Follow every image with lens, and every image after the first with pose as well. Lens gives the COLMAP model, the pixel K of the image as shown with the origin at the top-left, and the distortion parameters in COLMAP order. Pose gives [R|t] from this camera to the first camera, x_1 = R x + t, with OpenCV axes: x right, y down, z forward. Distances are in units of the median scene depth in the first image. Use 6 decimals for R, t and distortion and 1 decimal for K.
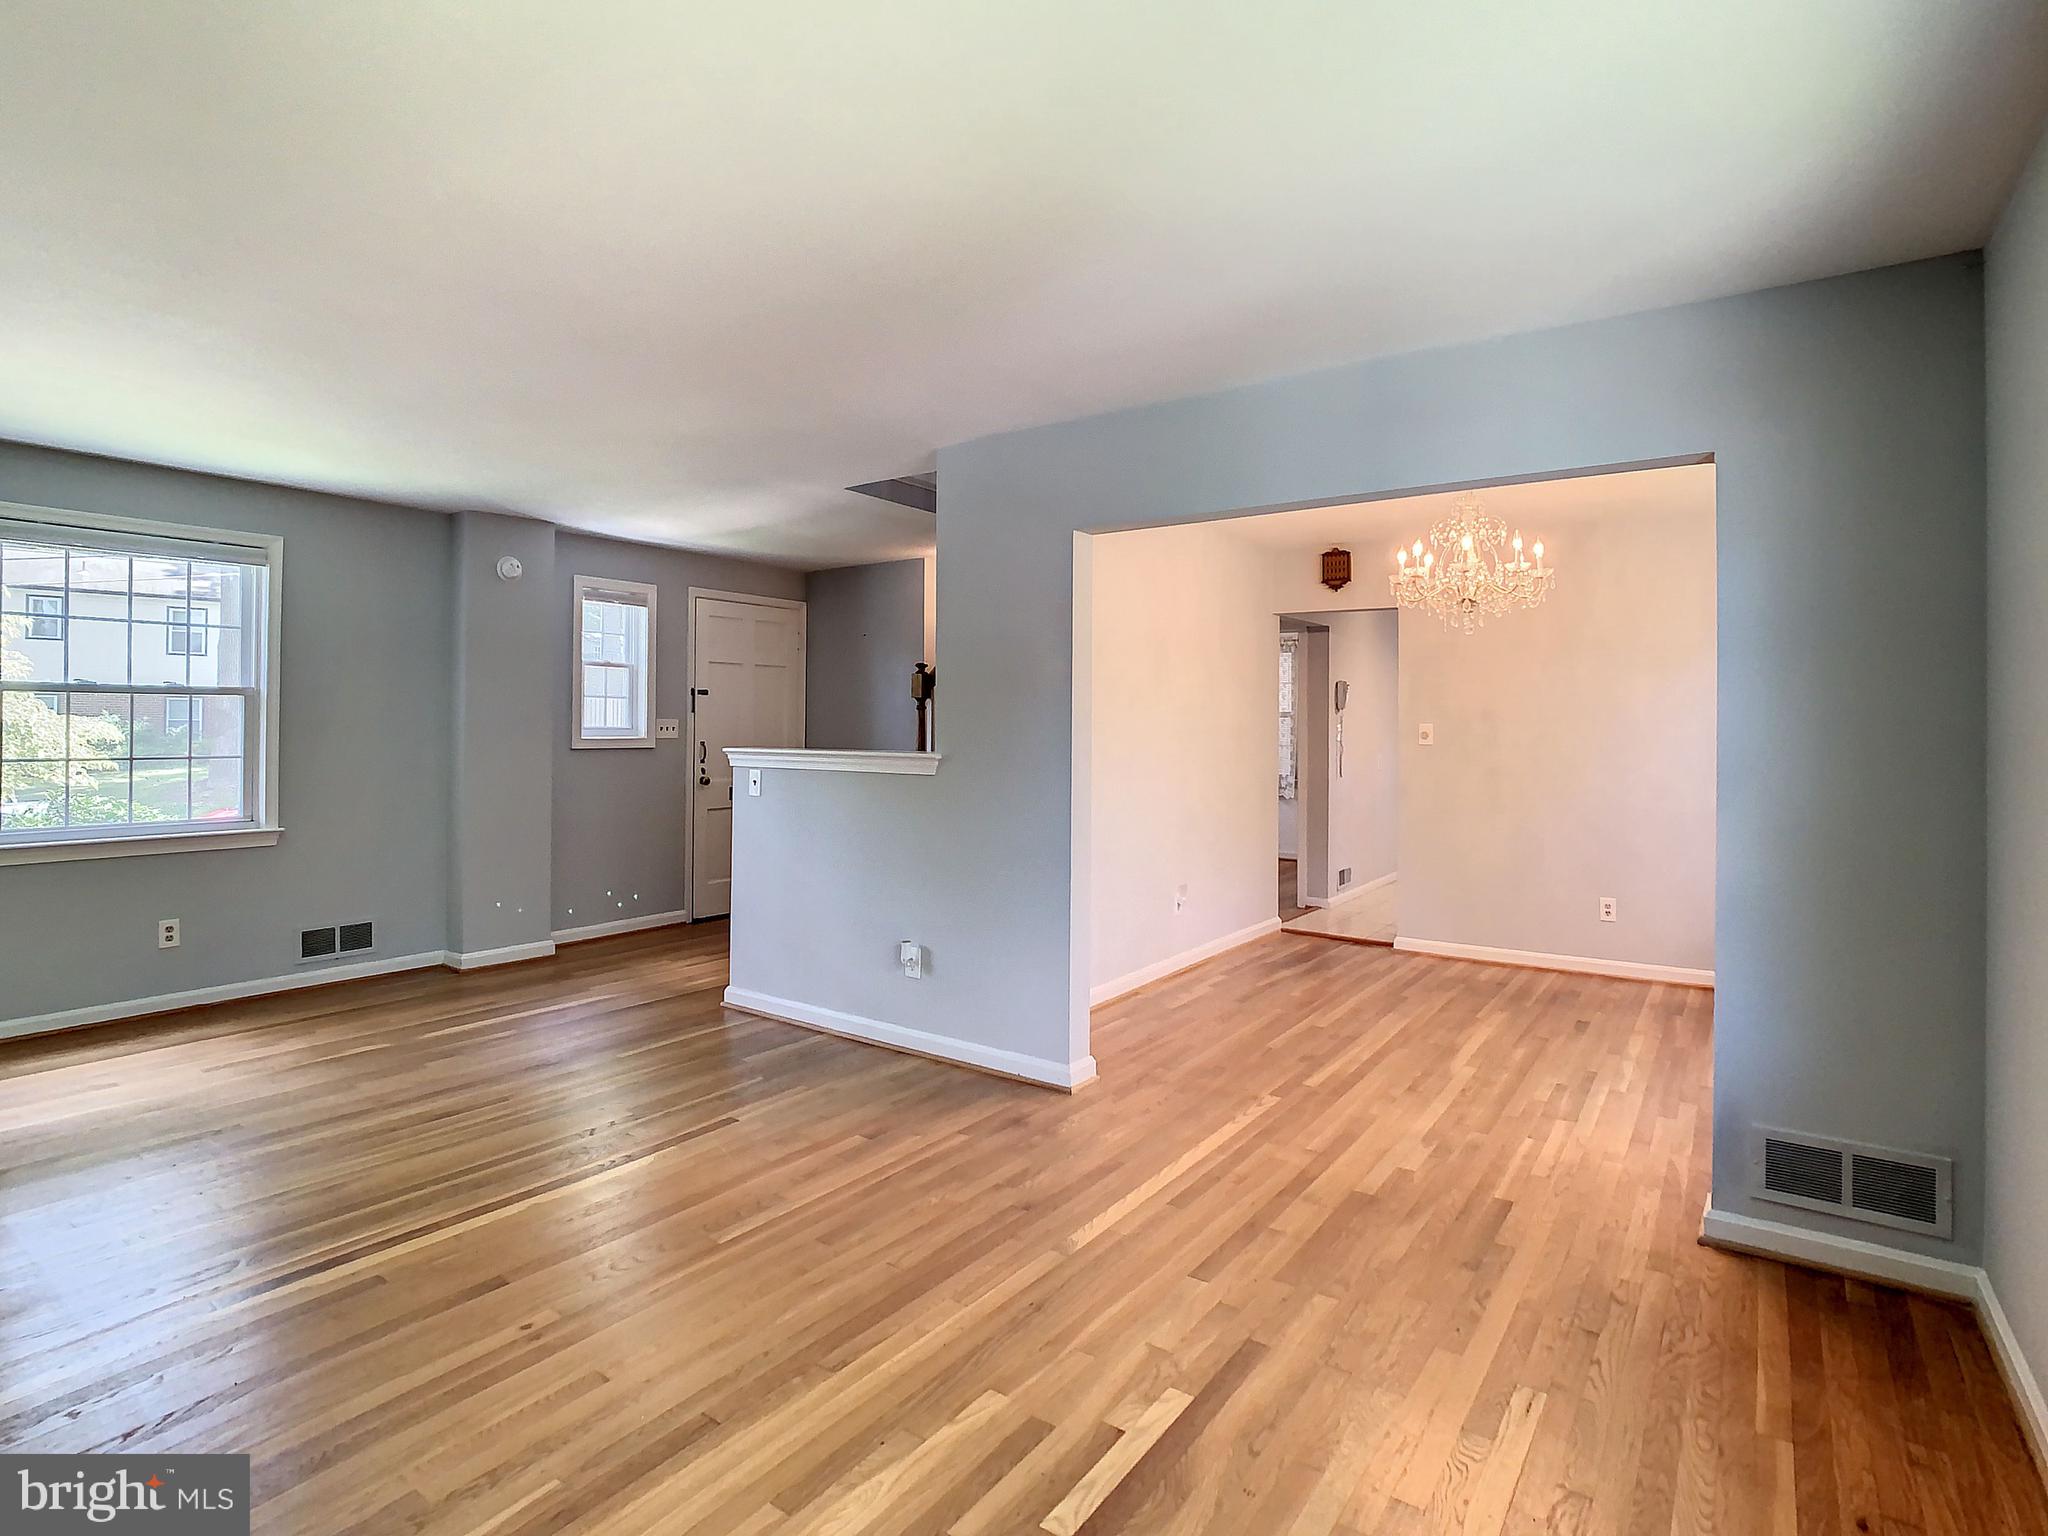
lens RADIAL K [[1059.9, 0, 1011.6], [0, 1059.9, 714.1], [0, 0, 1]] dist [-0.064310, 0.024947]
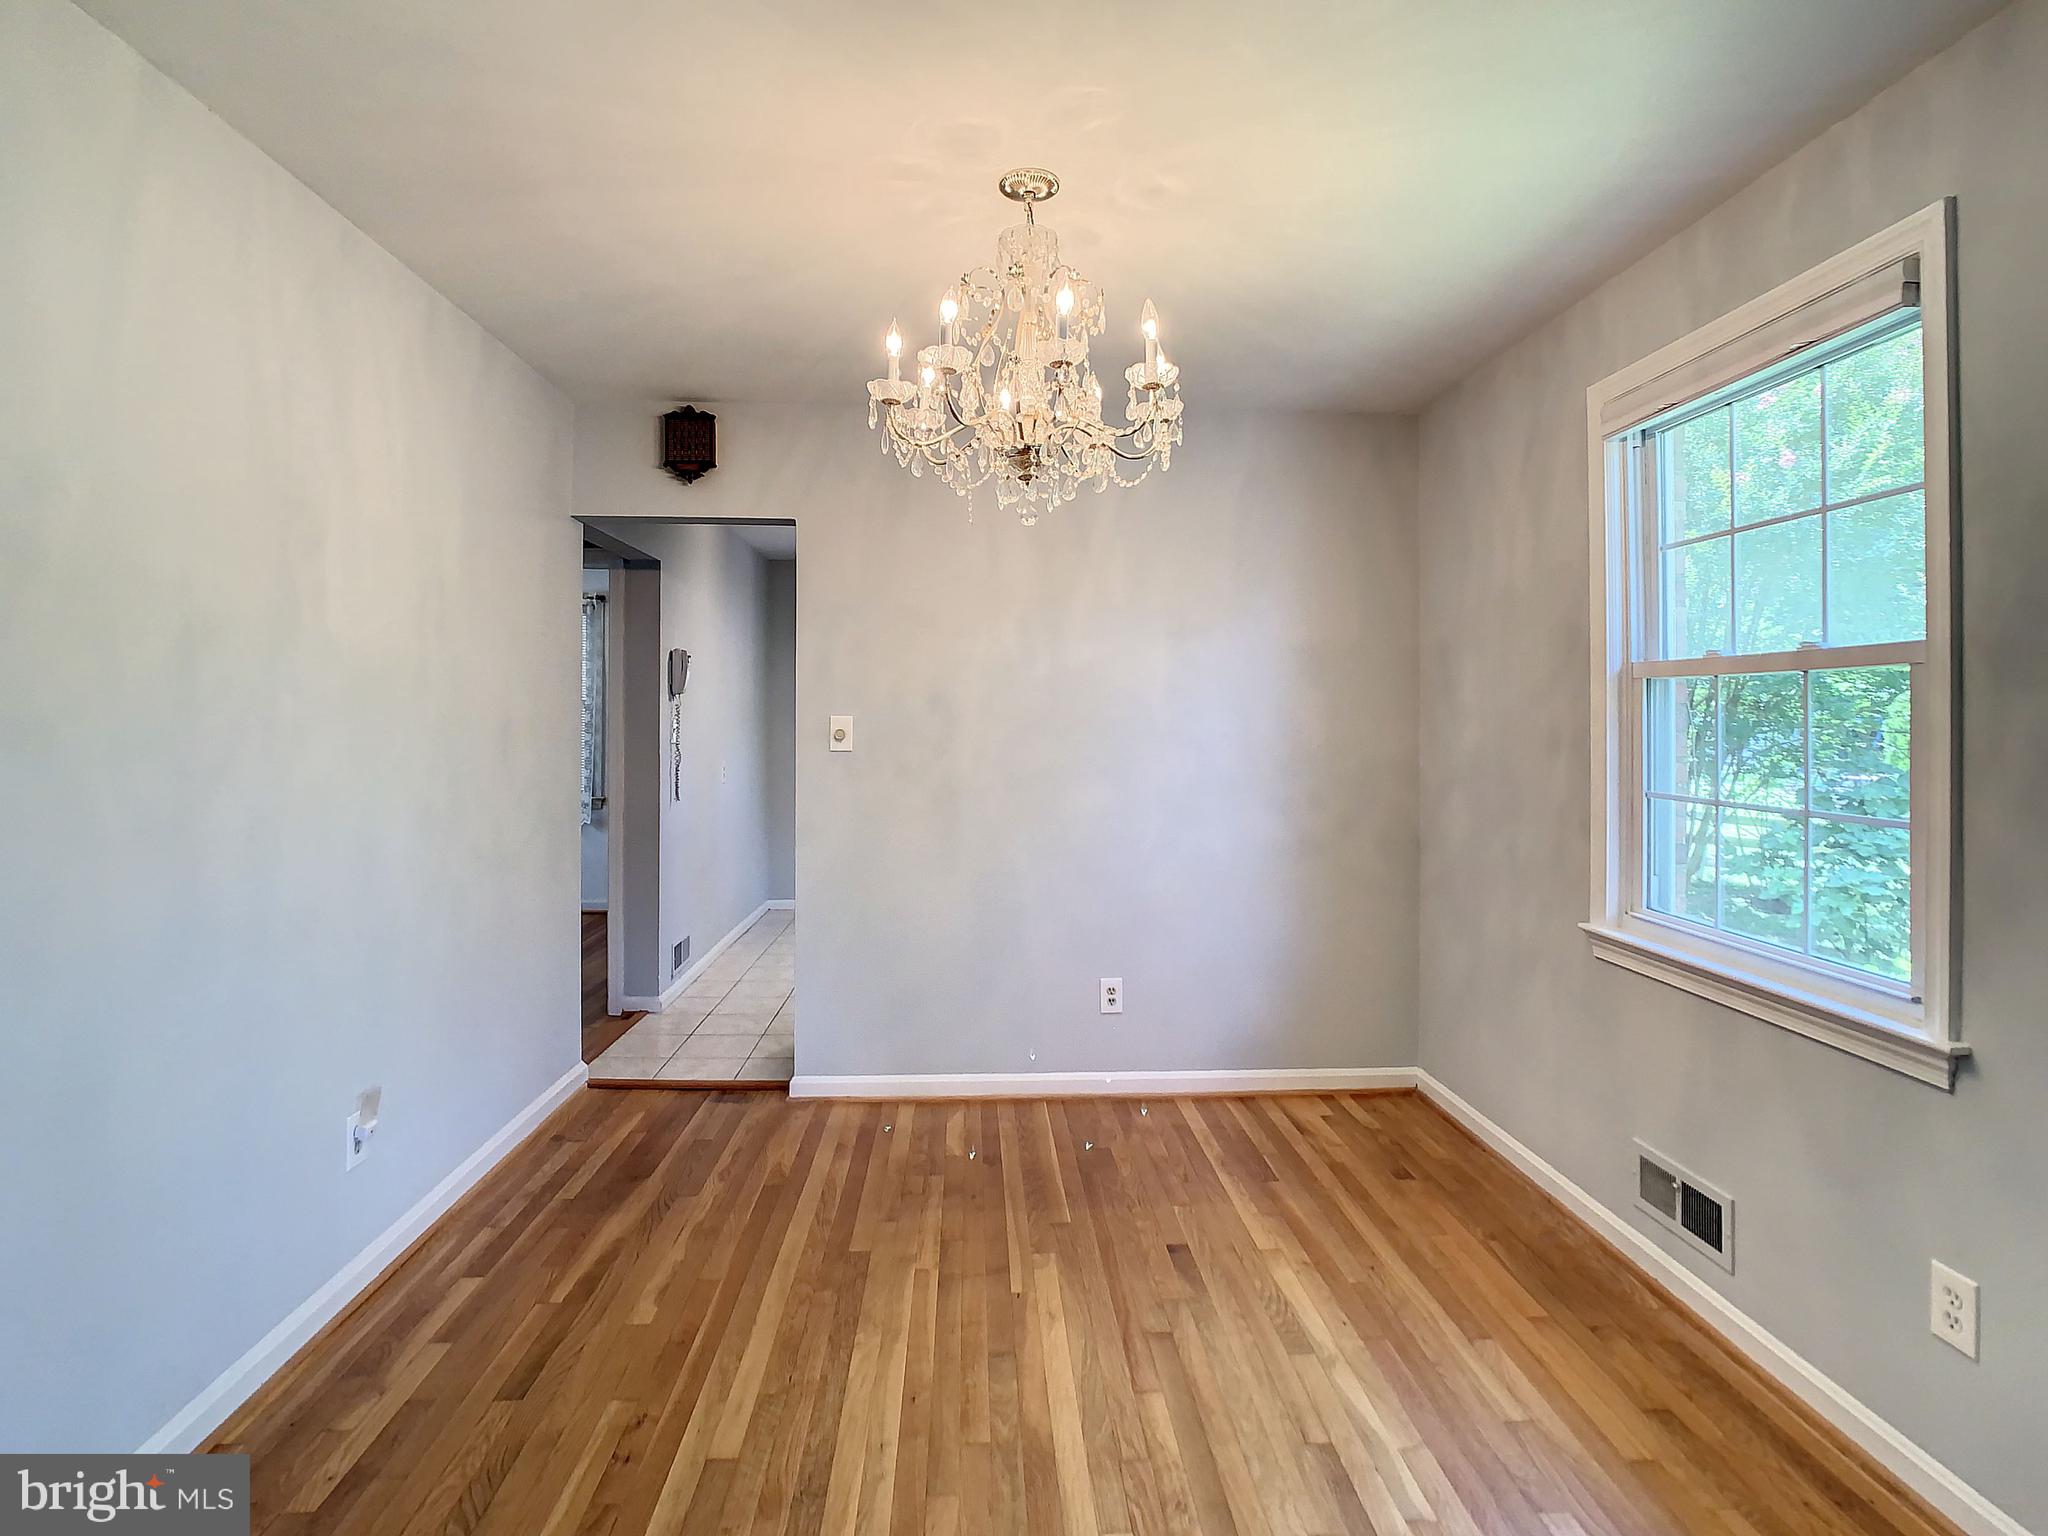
lens RADIAL K [[1059.9, 0, 1011.6], [0, 1059.9, 714.1], [0, 0, 1]] dist [-0.064310, 0.024947]
pose [[0.791793, -0.002487, 0.610784, 0.092211], [0.000888, 0.999995, 0.002920, 0.005846], [-0.610788, -0.001770, 0.791792, 0.407192]]
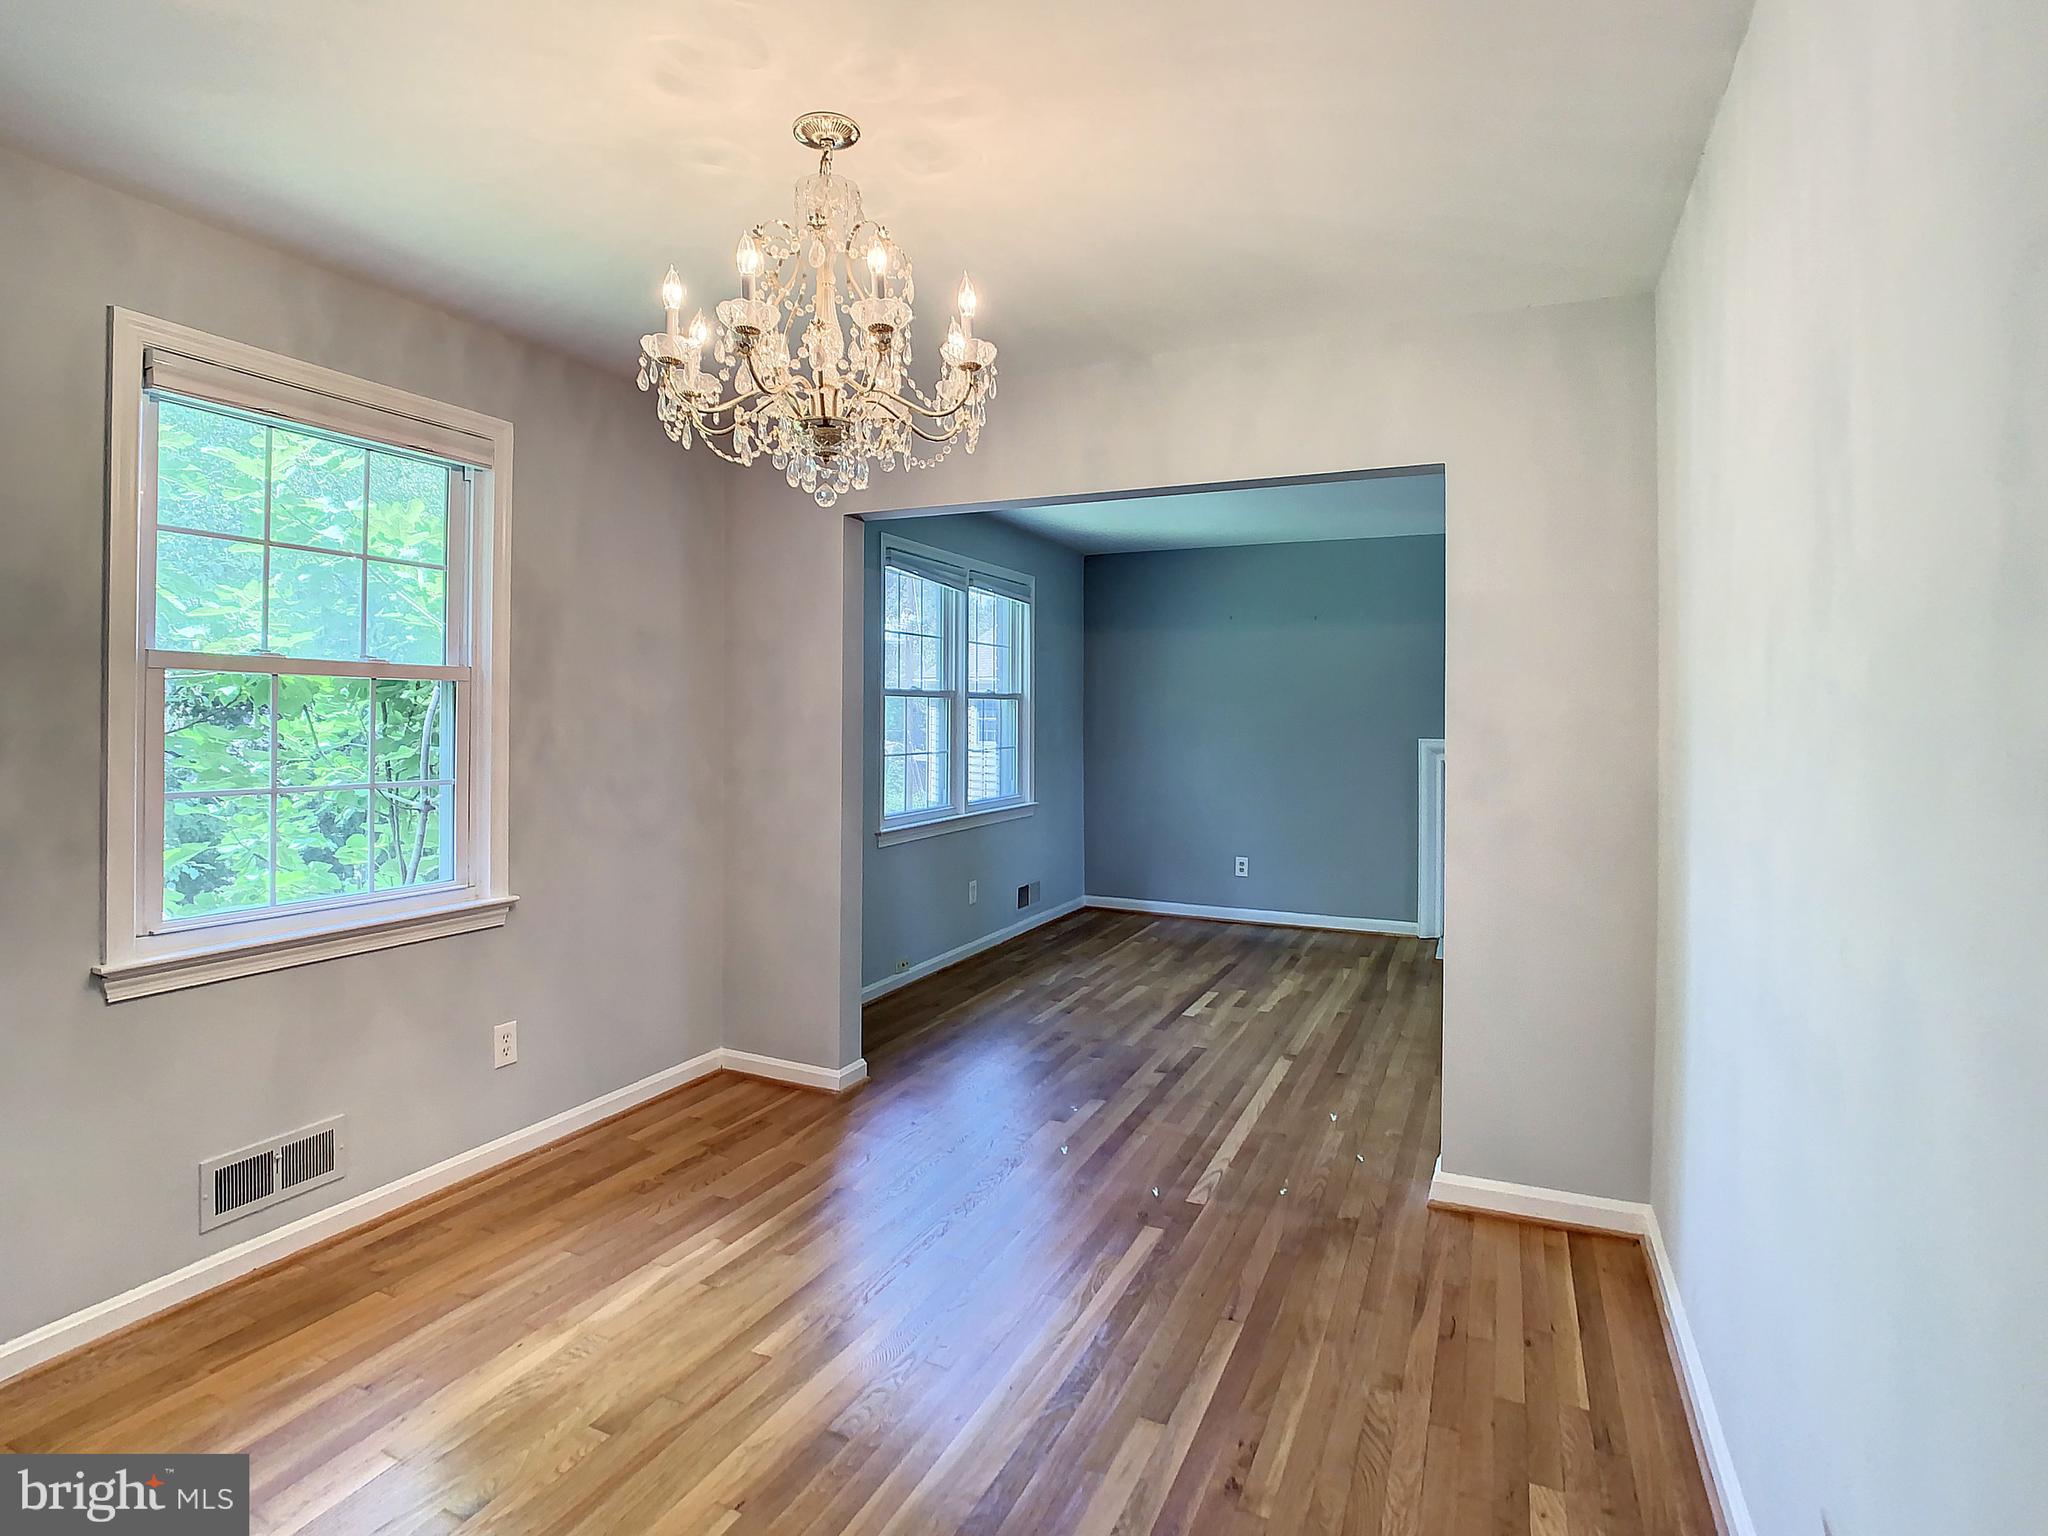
lens RADIAL K [[1059.9, 0, 1011.6], [0, 1059.9, 714.1], [0, 0, 1]] dist [-0.064310, 0.024947]
pose [[-0.983774, -0.010965, -0.179074, 0.281723], [-0.010043, 0.999931, -0.006052, 0.007950], [0.179128, -0.004155, -0.983817, 0.924898]]
